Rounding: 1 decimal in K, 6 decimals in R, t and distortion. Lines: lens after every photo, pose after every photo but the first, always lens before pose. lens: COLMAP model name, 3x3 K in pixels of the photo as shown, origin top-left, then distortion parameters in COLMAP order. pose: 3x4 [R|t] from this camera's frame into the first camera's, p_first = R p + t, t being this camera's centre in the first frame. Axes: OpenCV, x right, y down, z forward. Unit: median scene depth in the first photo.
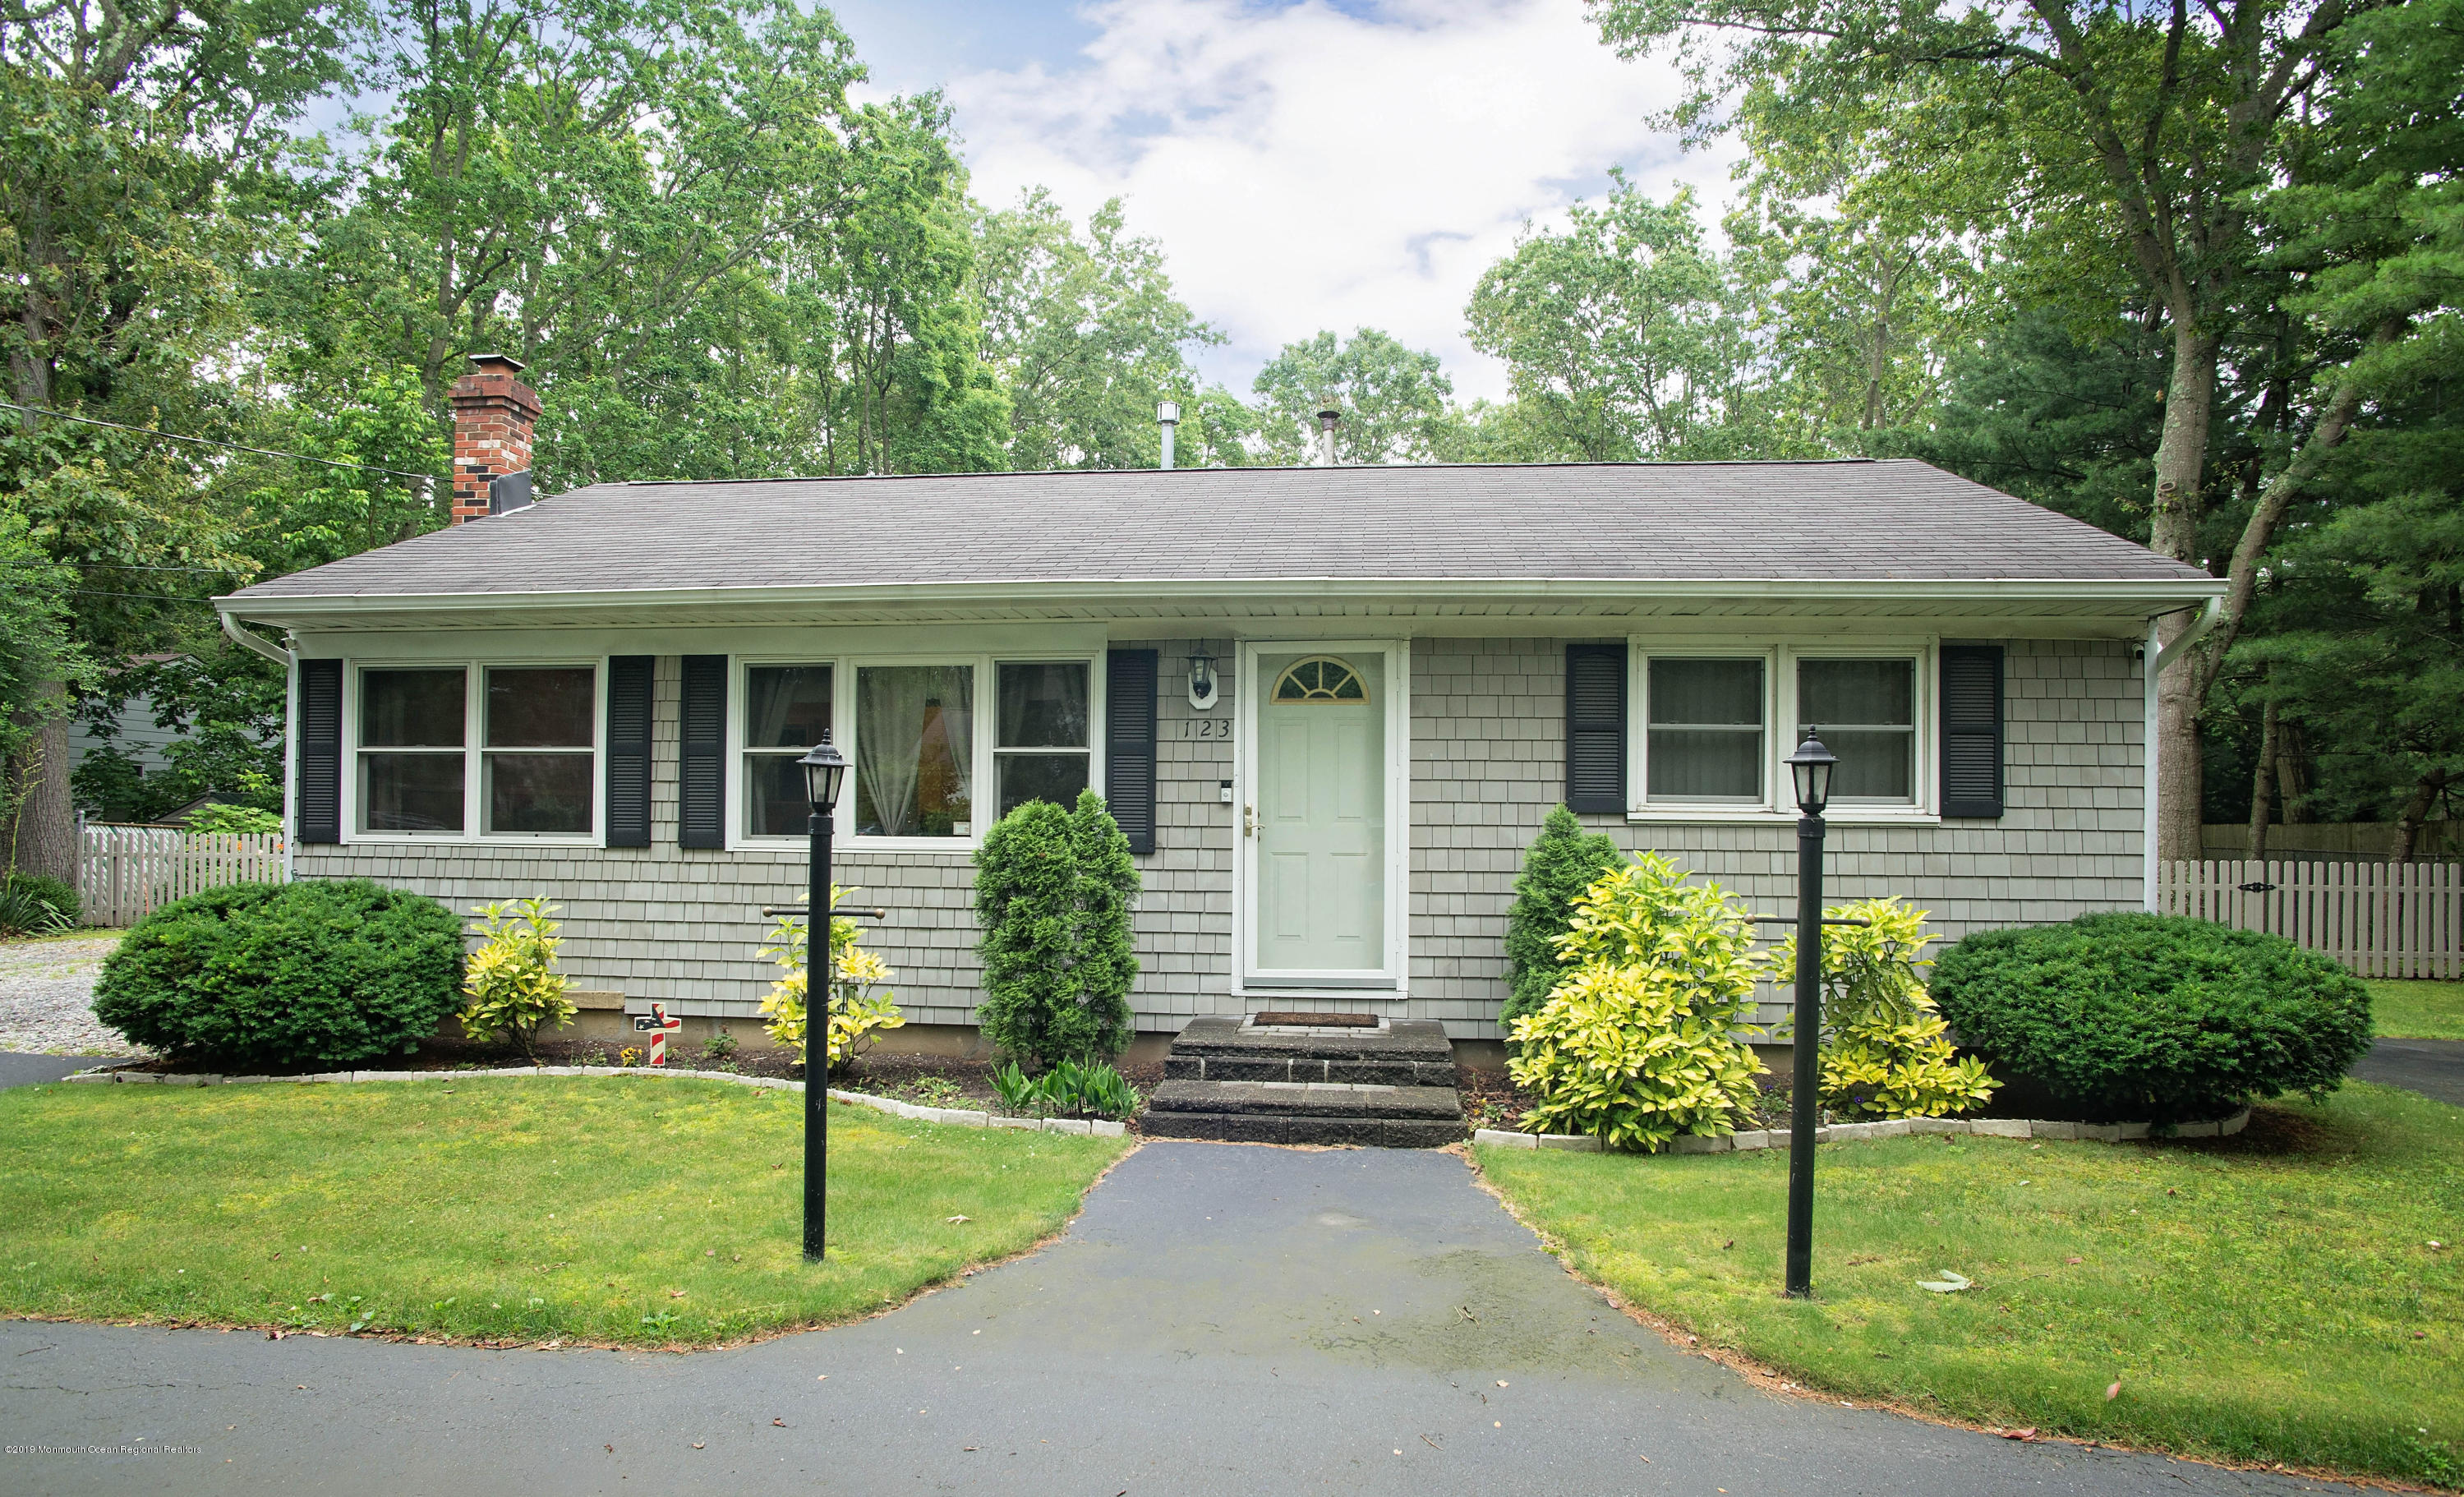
lens RADIAL K [[1375.5, 0, 1219.0], [0, 1375.5, 808.7], [0, 0, 1]] dist [-0.091467, 0.044984]
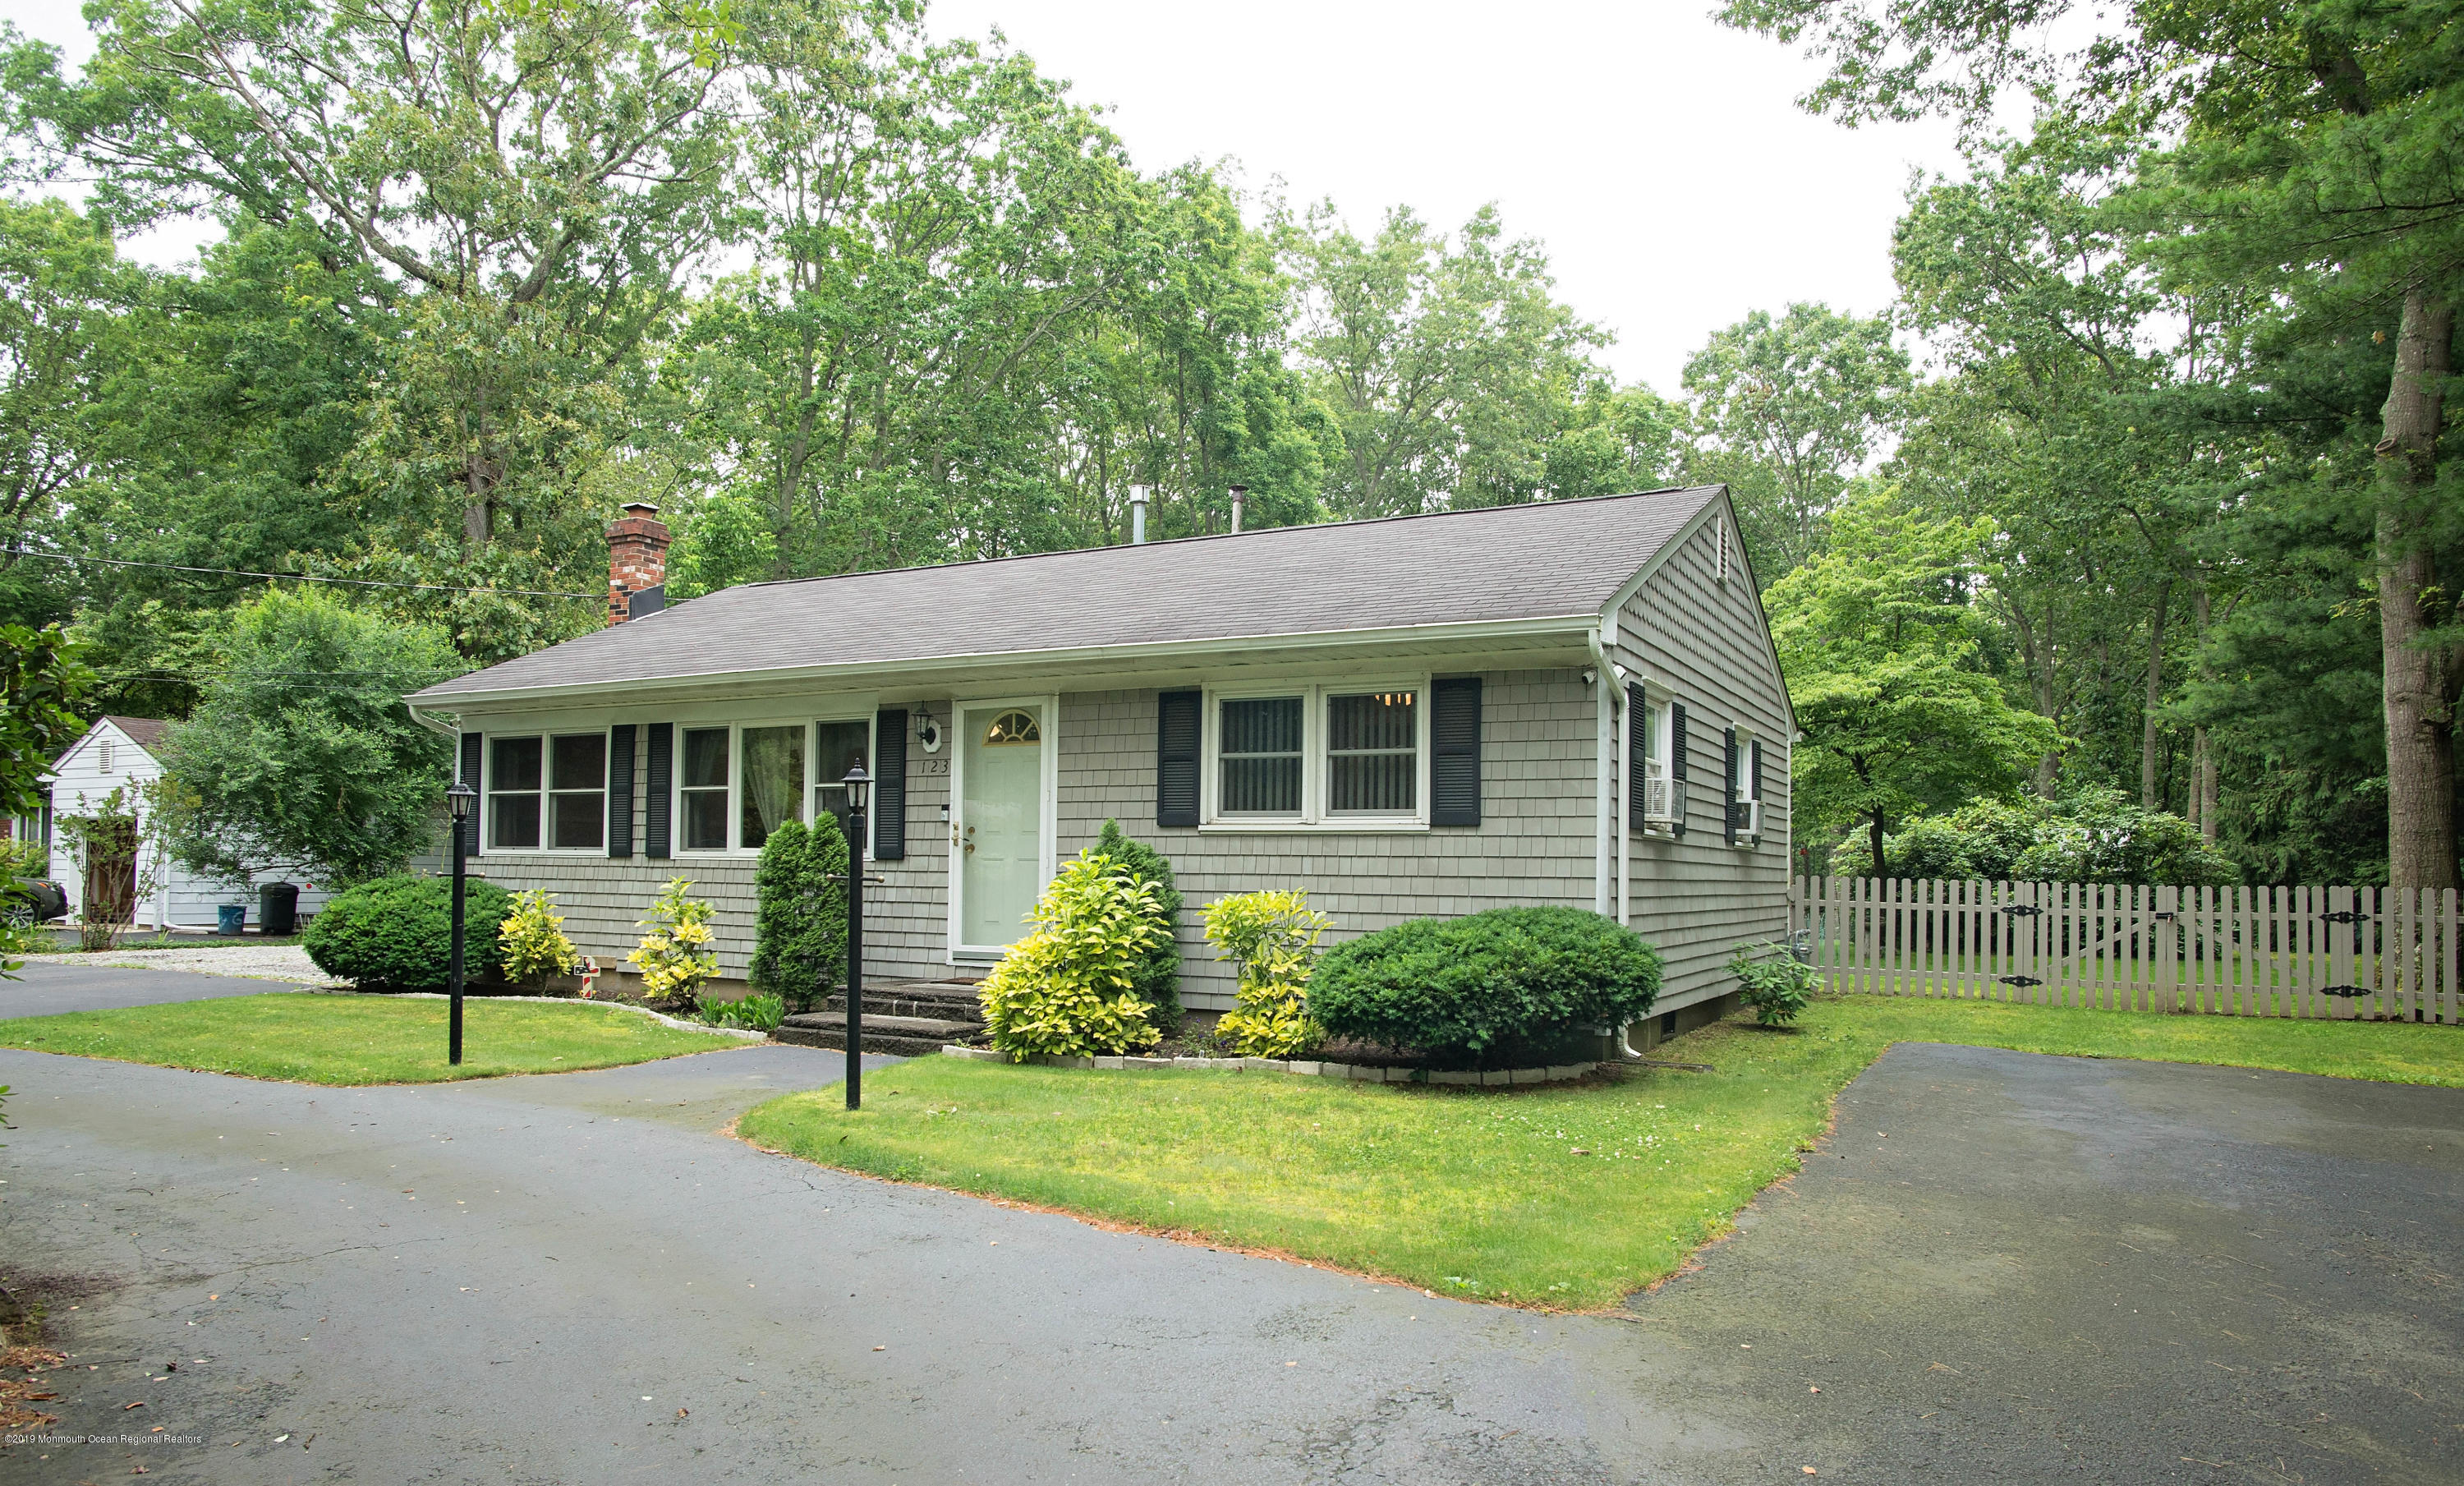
lens RADIAL K [[1549.0, 0, 1243.2], [0, 1549.0, 828.7], [0, 0, 1]] dist [-0.063190, 0.001249]
pose [[0.929197, -0.008812, -0.369480, 0.827855], [0.002280, 0.999833, -0.018114, 0.030754], [0.369578, 0.015989, 0.929062, -0.294610]]
